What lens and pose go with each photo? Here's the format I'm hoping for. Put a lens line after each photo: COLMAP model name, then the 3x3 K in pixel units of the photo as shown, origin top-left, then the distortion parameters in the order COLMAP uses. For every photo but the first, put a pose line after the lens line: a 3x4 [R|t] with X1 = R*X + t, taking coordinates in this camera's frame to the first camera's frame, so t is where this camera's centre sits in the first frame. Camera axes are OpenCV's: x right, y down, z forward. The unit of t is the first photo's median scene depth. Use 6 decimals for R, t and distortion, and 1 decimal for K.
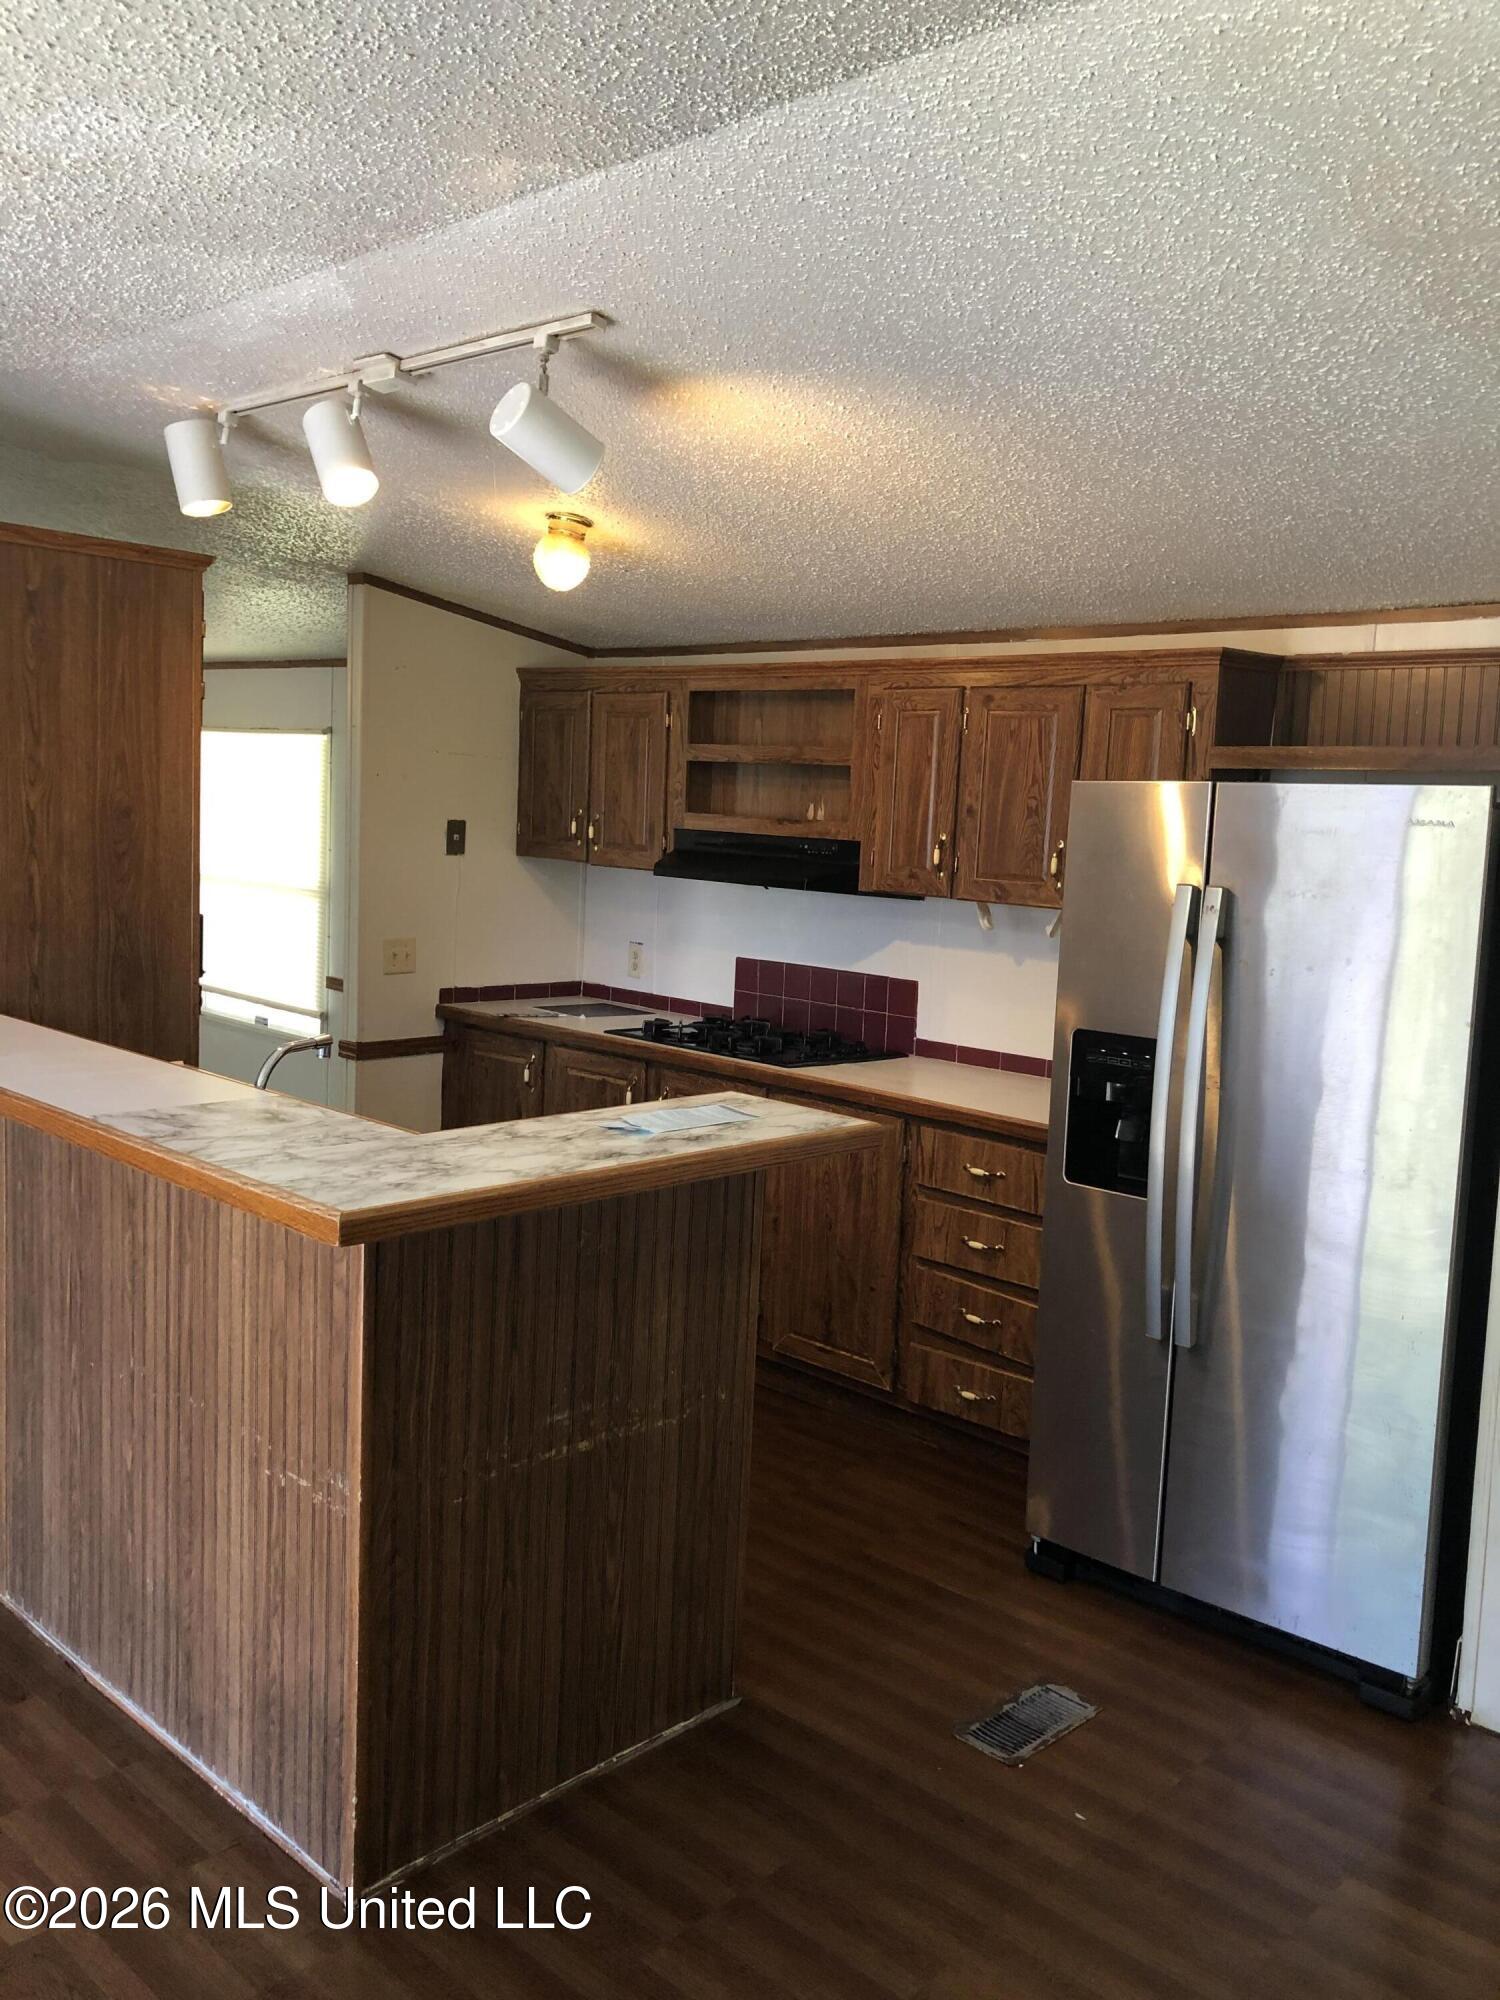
lens RADIAL K [[1622.0, 0, 751.8], [0, 1622.0, 992.8], [0, 0, 1]] dist [-0.003388, -0.017152]
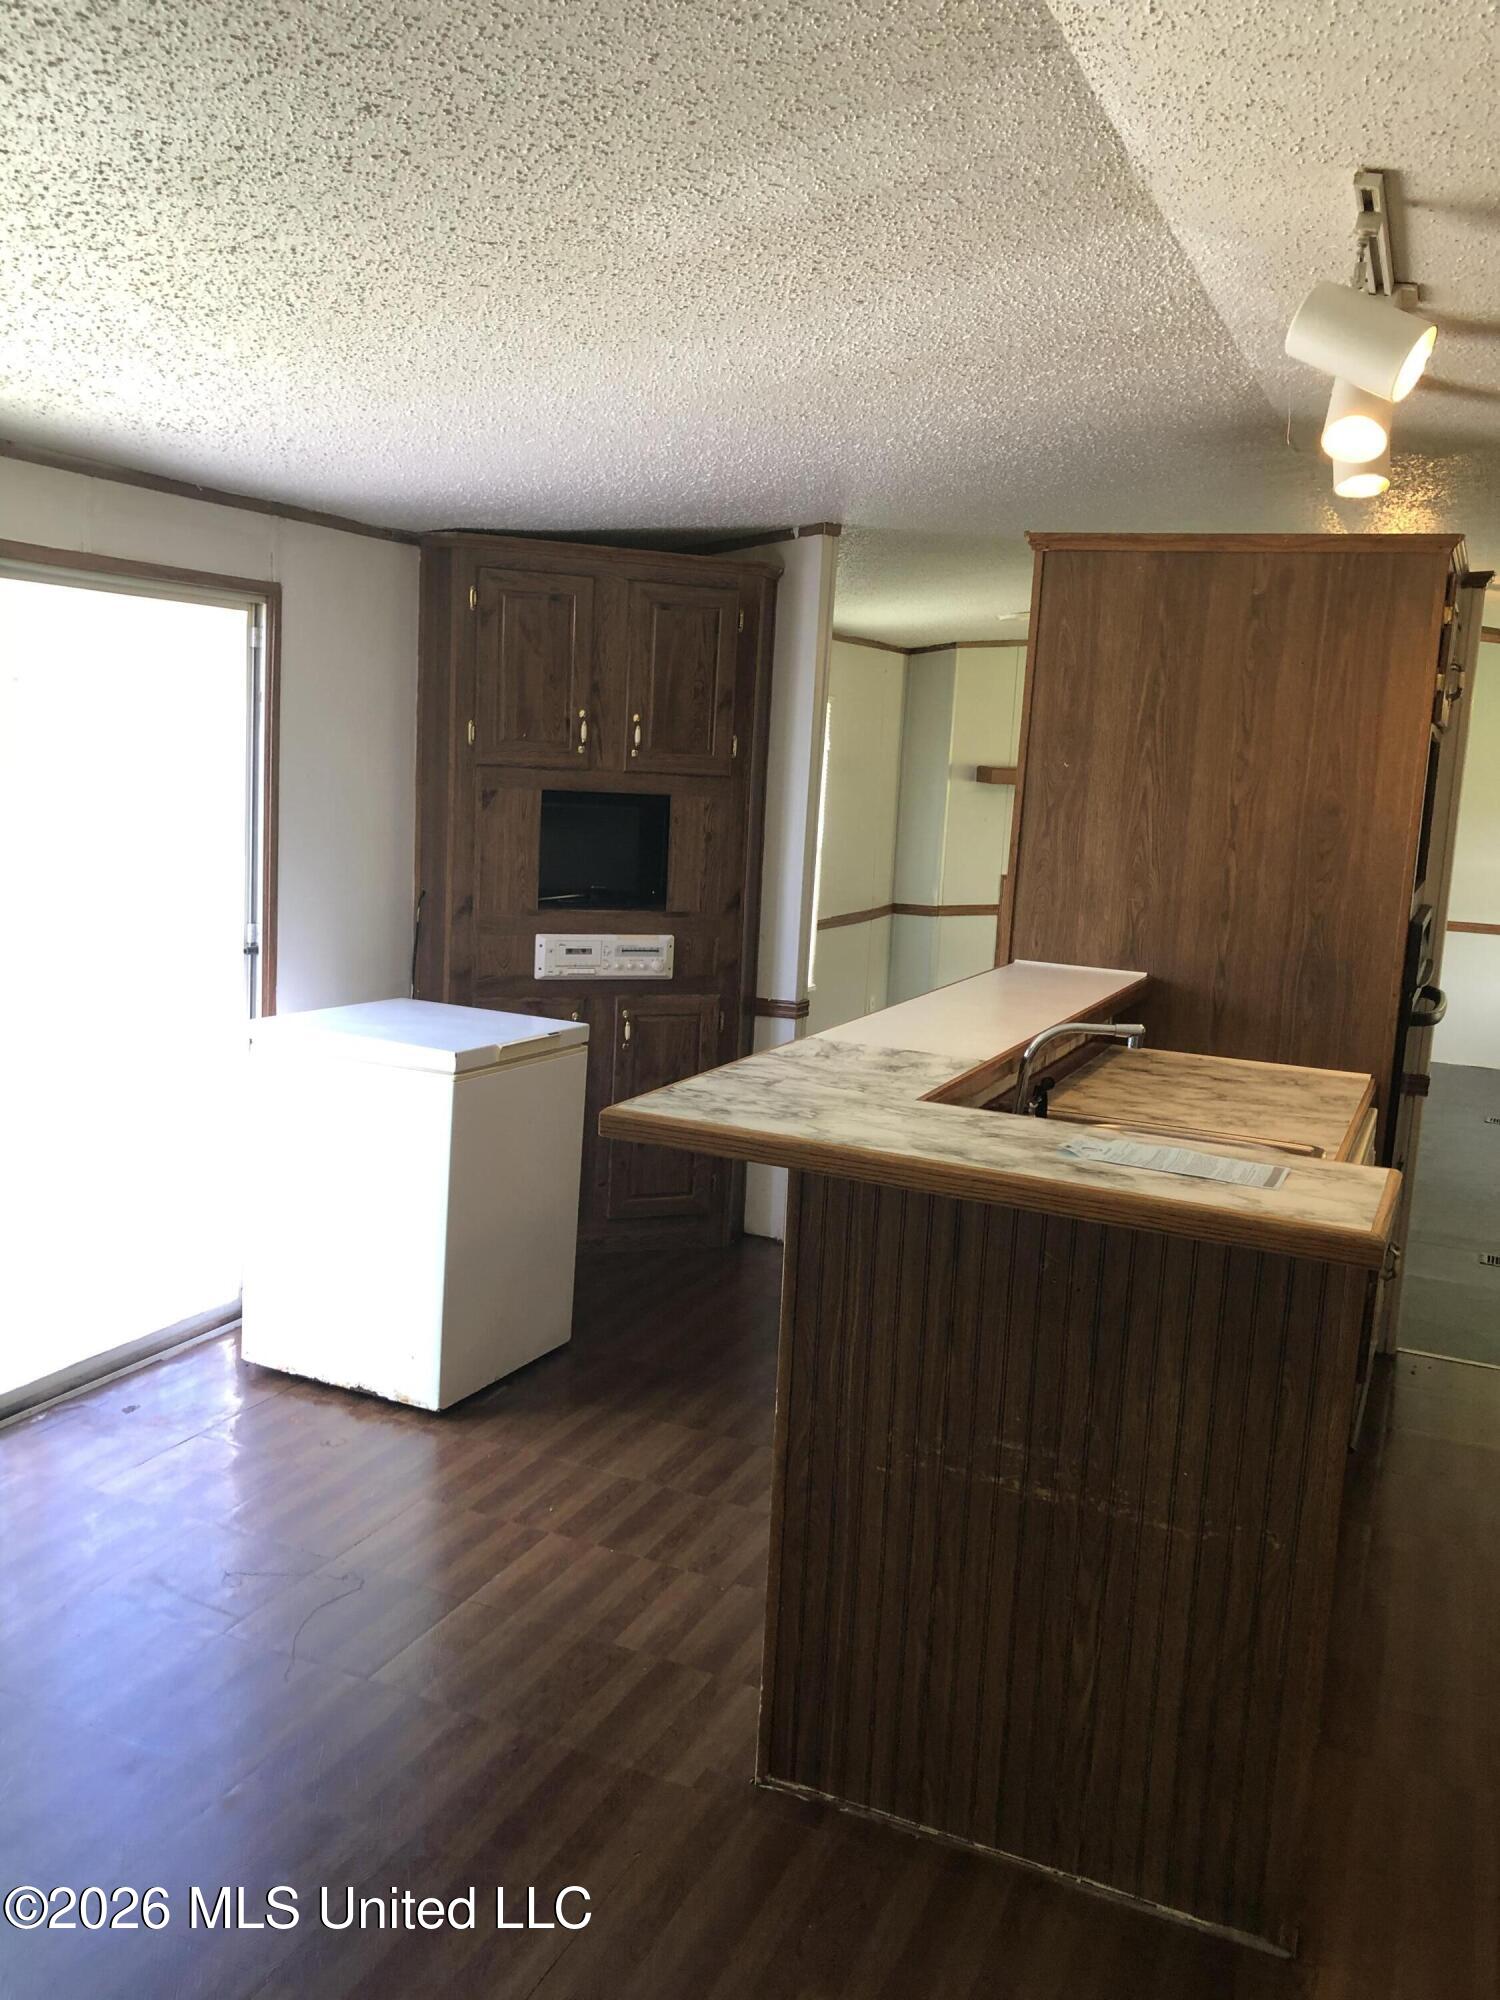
lens RADIAL K [[1622.0, 0, 750.9], [0, 1622.0, 1001.2], [0, 0, 1]] dist [-0.003388, -0.017152]
pose [[0.326689, 0.122069, -0.937216, 0.453286], [-0.145206, 0.986334, 0.077851, -0.023671], [0.933911, 0.110656, 0.339949, 0.363734]]
